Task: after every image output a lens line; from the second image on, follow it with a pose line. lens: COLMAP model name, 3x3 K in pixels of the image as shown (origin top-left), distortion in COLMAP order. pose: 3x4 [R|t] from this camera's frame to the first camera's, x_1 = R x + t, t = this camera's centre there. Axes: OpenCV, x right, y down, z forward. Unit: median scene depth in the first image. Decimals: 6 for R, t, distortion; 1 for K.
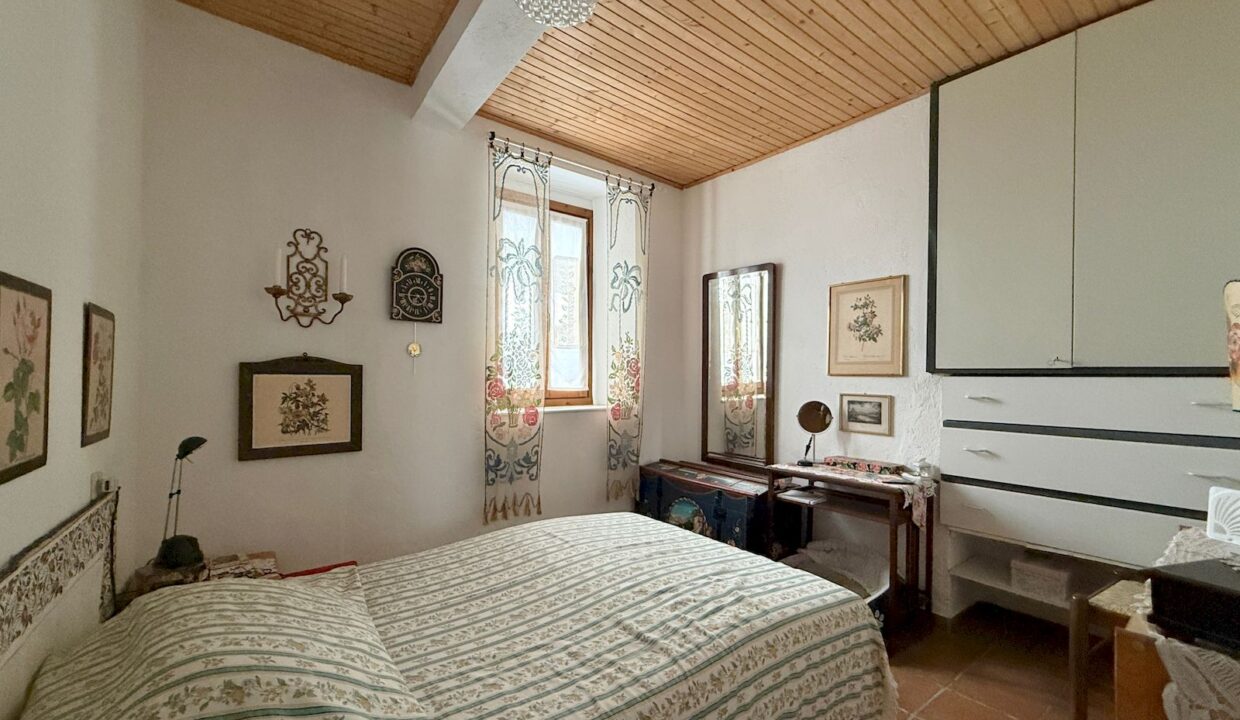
lens RADIAL K [[494.8, 0, 620.7], [0, 494.8, 375.4], [0, 0, 1]] dist [0.000127, 0.000023]
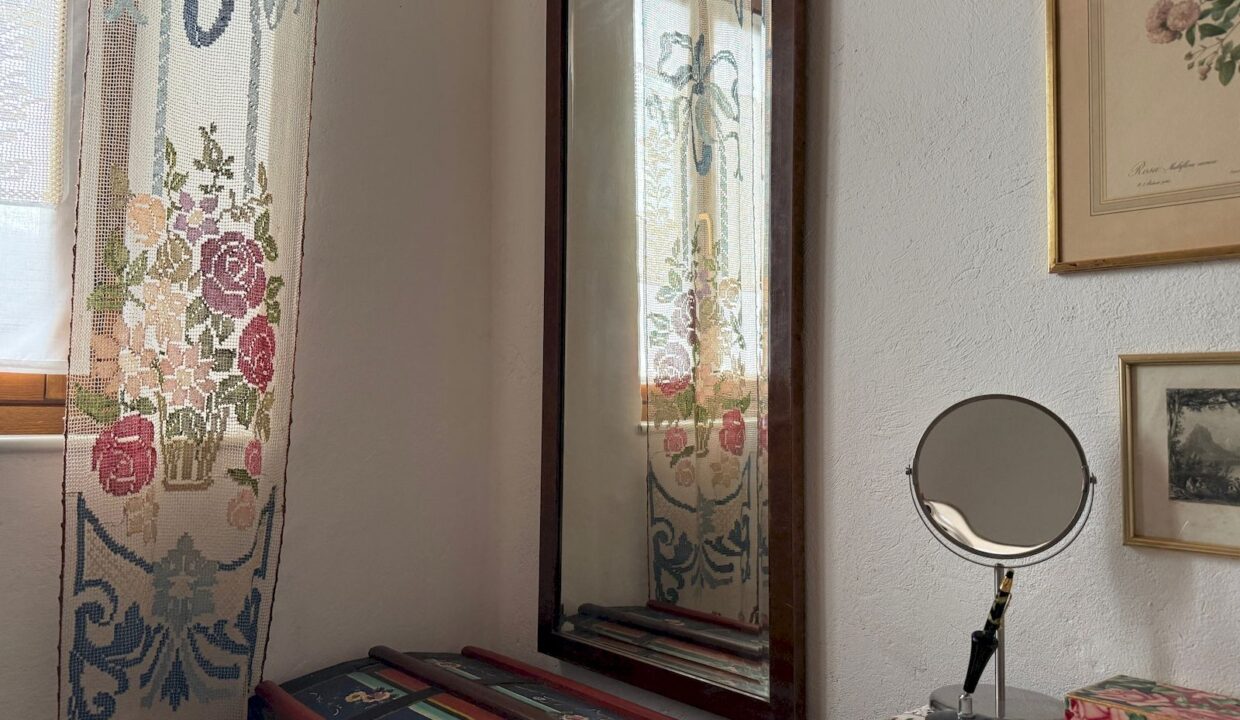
lens RADIAL K [[913.8, 0, 620.6], [0, 913.8, 347.2], [0, 0, 1]] dist [-0.006877, -0.005413]
pose [[0.996333, 0.011592, 0.084775, 0.176700], [-0.005897, 0.997728, -0.067114, 0.048956], [-0.085360, 0.066368, 0.994137, 0.546051]]
